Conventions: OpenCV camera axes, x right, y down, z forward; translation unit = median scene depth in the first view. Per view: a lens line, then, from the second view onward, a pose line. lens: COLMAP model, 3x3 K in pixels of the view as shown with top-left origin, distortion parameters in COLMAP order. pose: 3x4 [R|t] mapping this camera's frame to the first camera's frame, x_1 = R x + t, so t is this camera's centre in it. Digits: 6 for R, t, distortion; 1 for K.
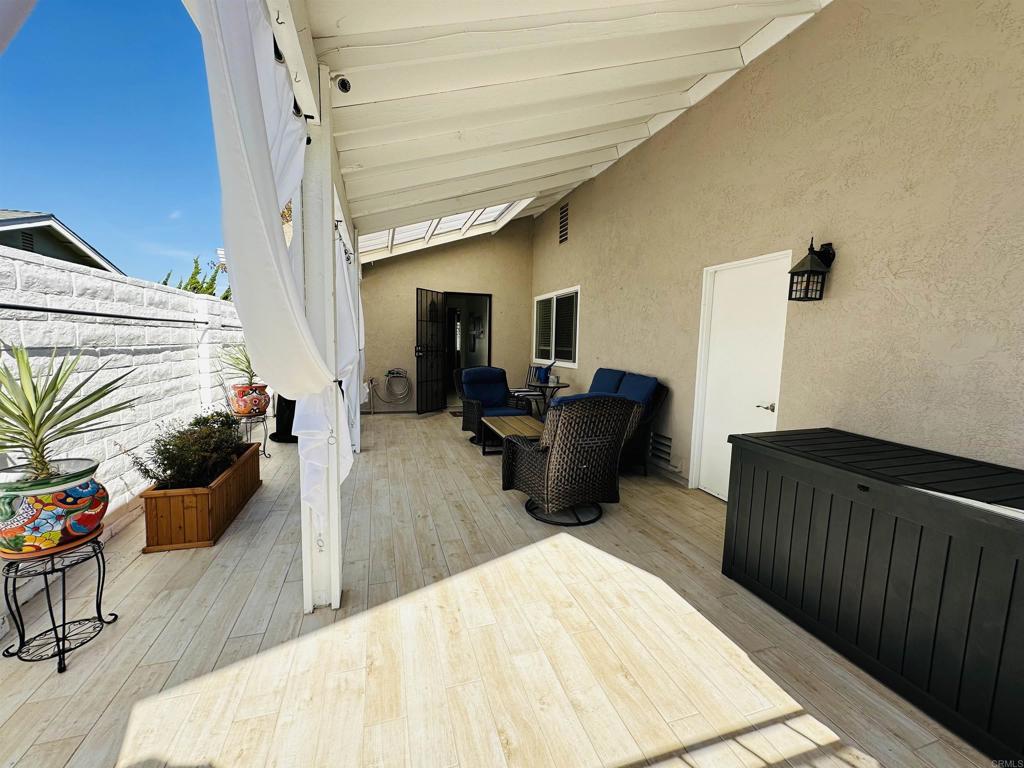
lens RADIAL K [[422.4, 0, 512.0], [0, 422.4, 384.0], [0, 0, 1]] dist [-0.001242, 0.000280]
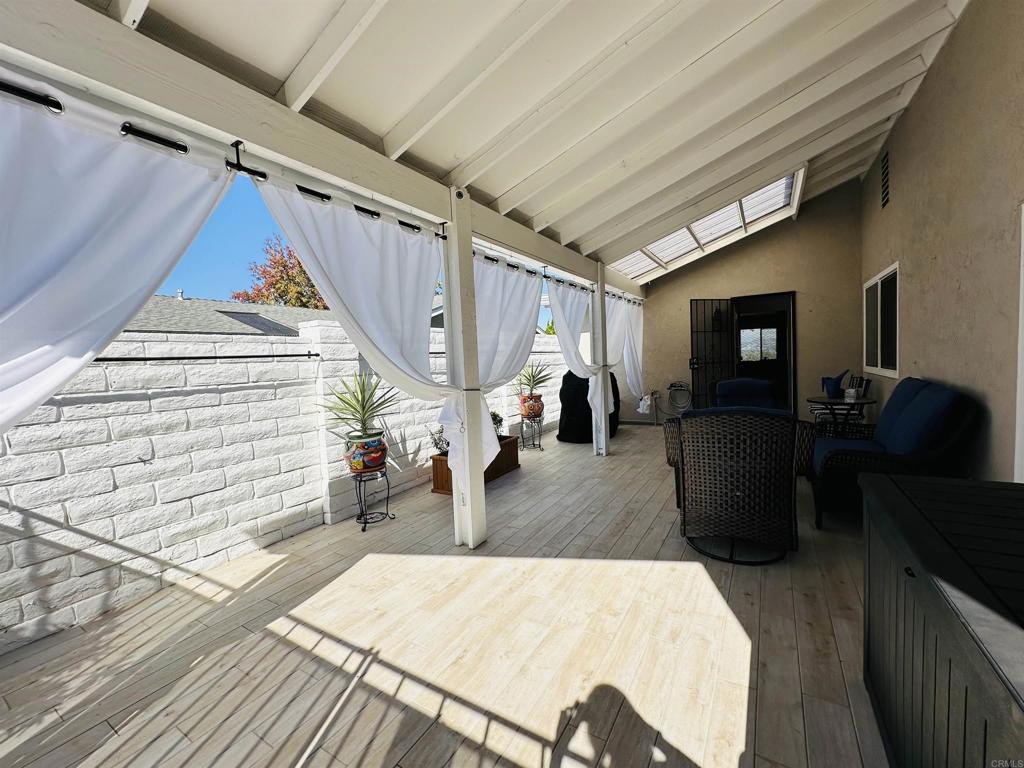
lens RADIAL K [[422.4, 0, 512.0], [0, 422.4, 384.0], [0, 0, 1]] dist [-0.001242, 0.000280]
pose [[0.656444, -0.007008, -0.754342, 0.388340], [-0.018958, 0.999488, -0.025782, 0.004066], [0.754137, 0.031225, 0.655975, 0.074881]]
